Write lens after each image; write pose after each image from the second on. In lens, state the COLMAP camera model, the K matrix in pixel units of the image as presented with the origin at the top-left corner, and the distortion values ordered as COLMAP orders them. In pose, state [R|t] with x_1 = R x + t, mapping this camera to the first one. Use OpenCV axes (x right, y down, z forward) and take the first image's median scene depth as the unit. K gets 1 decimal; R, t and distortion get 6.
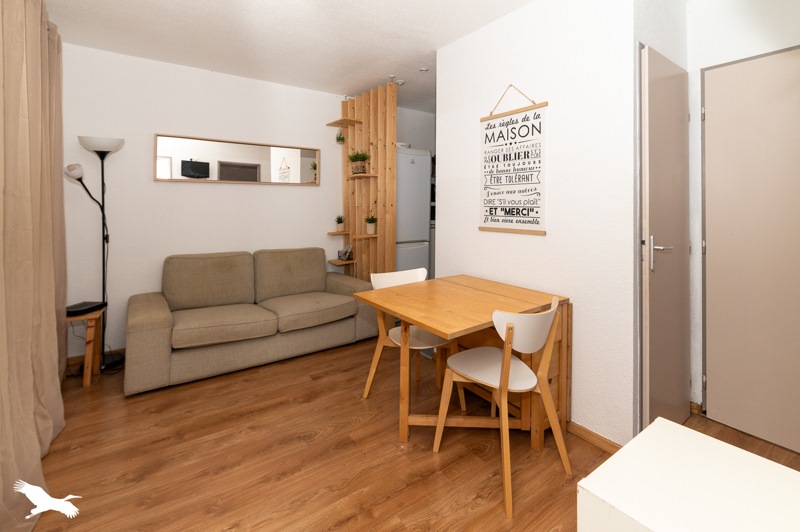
lens RADIAL K [[343.0, 0, 376.9], [0, 343.0, 202.8], [0, 0, 1]] dist [-0.000542, 0.000082]
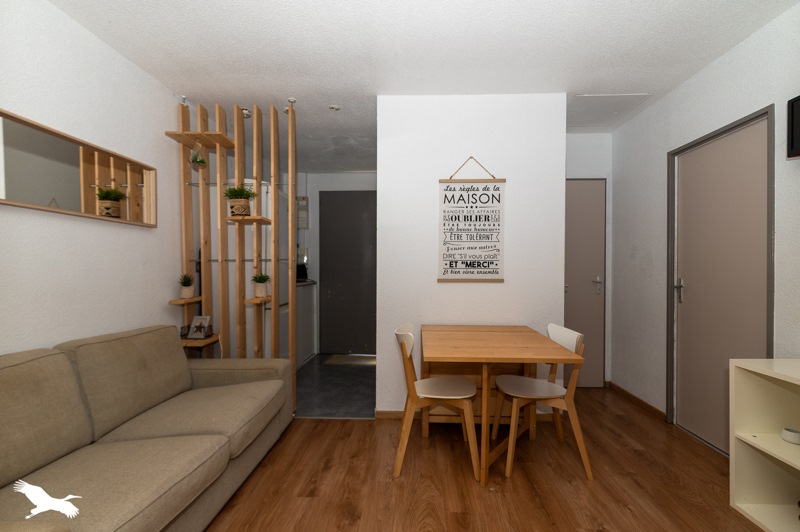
lens RADIAL K [[343.0, 0, 397.3], [0, 343.0, 272.8], [0, 0, 1]] dist [-0.000542, 0.000082]
pose [[0.617573, -0.016439, 0.786341, -0.698812], [-0.006221, 0.999648, 0.025784, 0.025056], [-0.786489, -0.020816, 0.617254, 0.462354]]
